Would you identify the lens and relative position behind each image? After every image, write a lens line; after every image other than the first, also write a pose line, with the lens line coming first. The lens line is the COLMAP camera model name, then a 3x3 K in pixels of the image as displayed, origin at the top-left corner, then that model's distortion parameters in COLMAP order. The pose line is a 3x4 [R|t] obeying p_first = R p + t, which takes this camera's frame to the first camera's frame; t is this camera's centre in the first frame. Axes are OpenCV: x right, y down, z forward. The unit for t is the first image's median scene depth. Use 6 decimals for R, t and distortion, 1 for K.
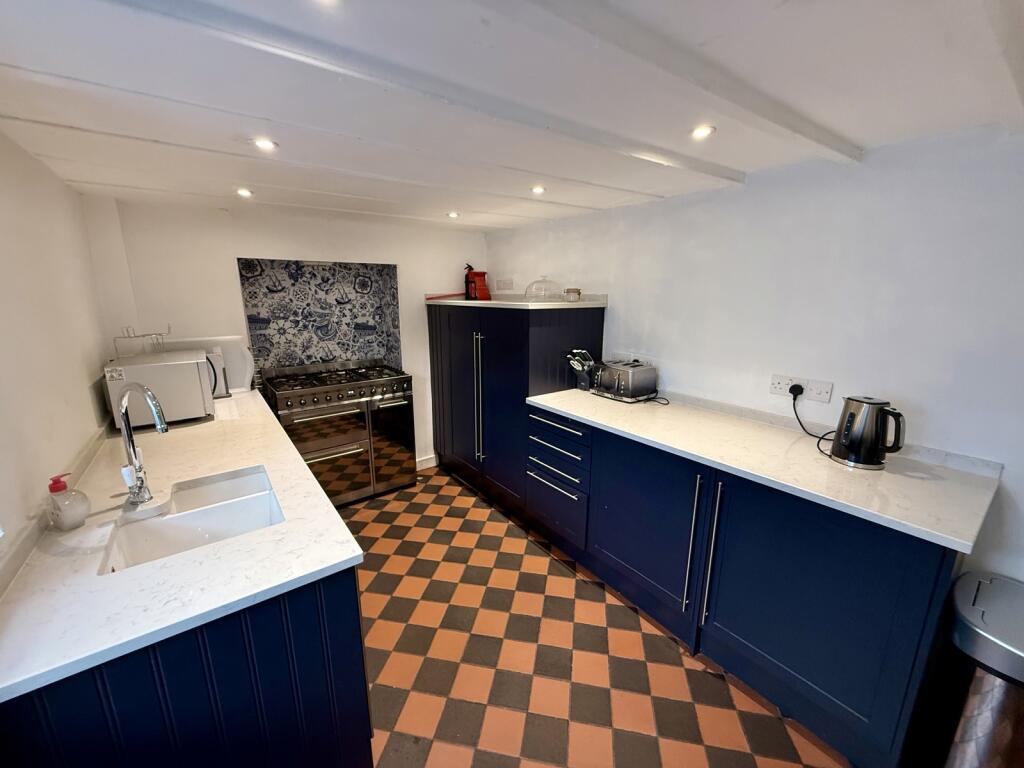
lens RADIAL K [[406.9, 0, 512.2], [0, 406.9, 383.7], [0, 0, 1]] dist [0.000193, -0.000346]
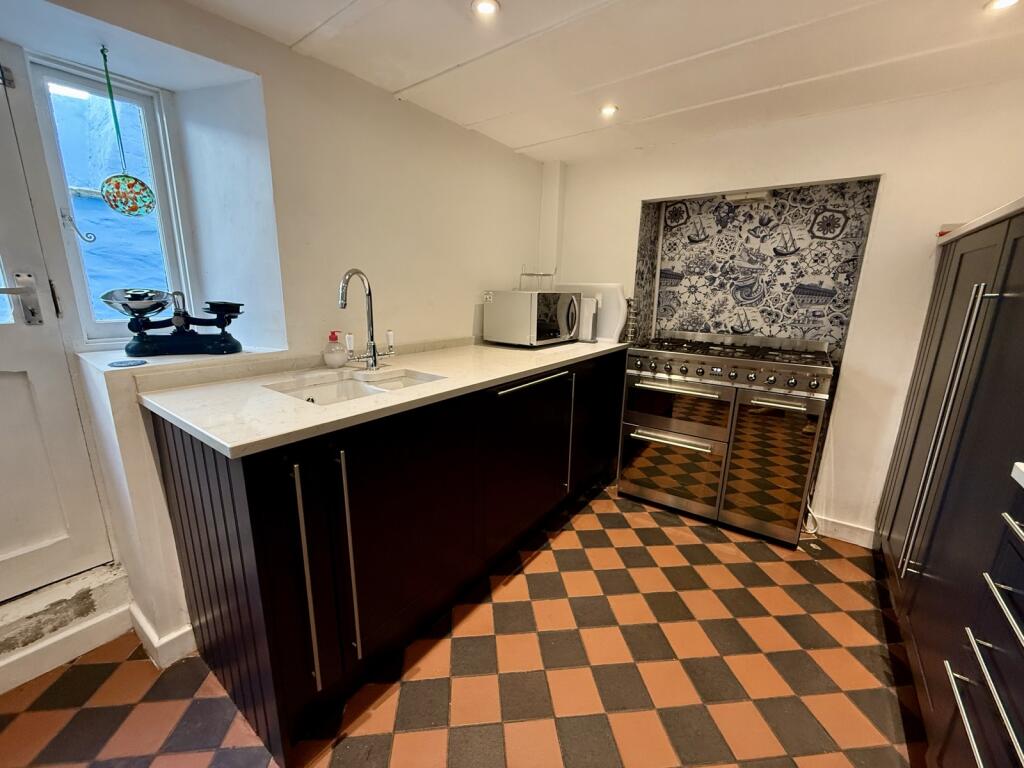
lens RADIAL K [[406.9, 0, 508.3], [0, 406.9, 383.8], [0, 0, 1]] dist [0.000193, -0.000346]
pose [[0.277618, 0.221516, -0.934804, 0.163585], [-0.224642, 0.961046, 0.161021, 0.010810], [0.934058, 0.165294, 0.316565, 0.388975]]
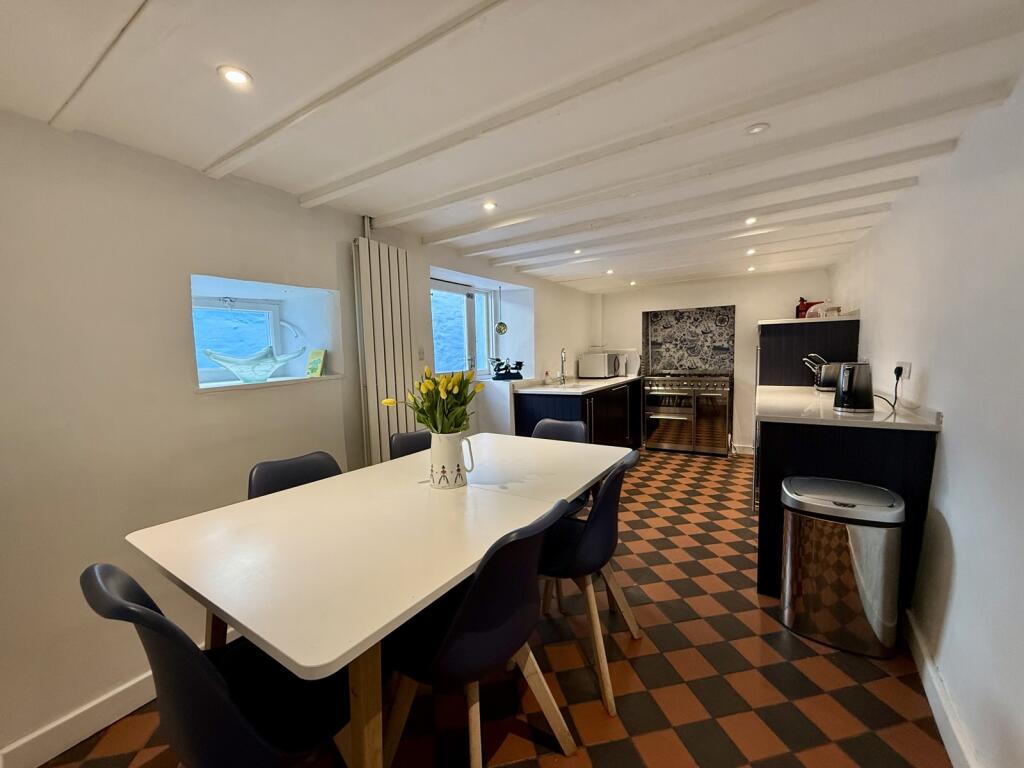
lens RADIAL K [[406.9, 0, 508.8], [0, 406.9, 386.5], [0, 0, 1]] dist [0.000193, -0.000346]
pose [[0.376698, 0.063606, -0.924150, 0.802141], [-0.177014, 0.984199, -0.004415, 0.155122], [0.909266, 0.165250, 0.382005, -0.276160]]
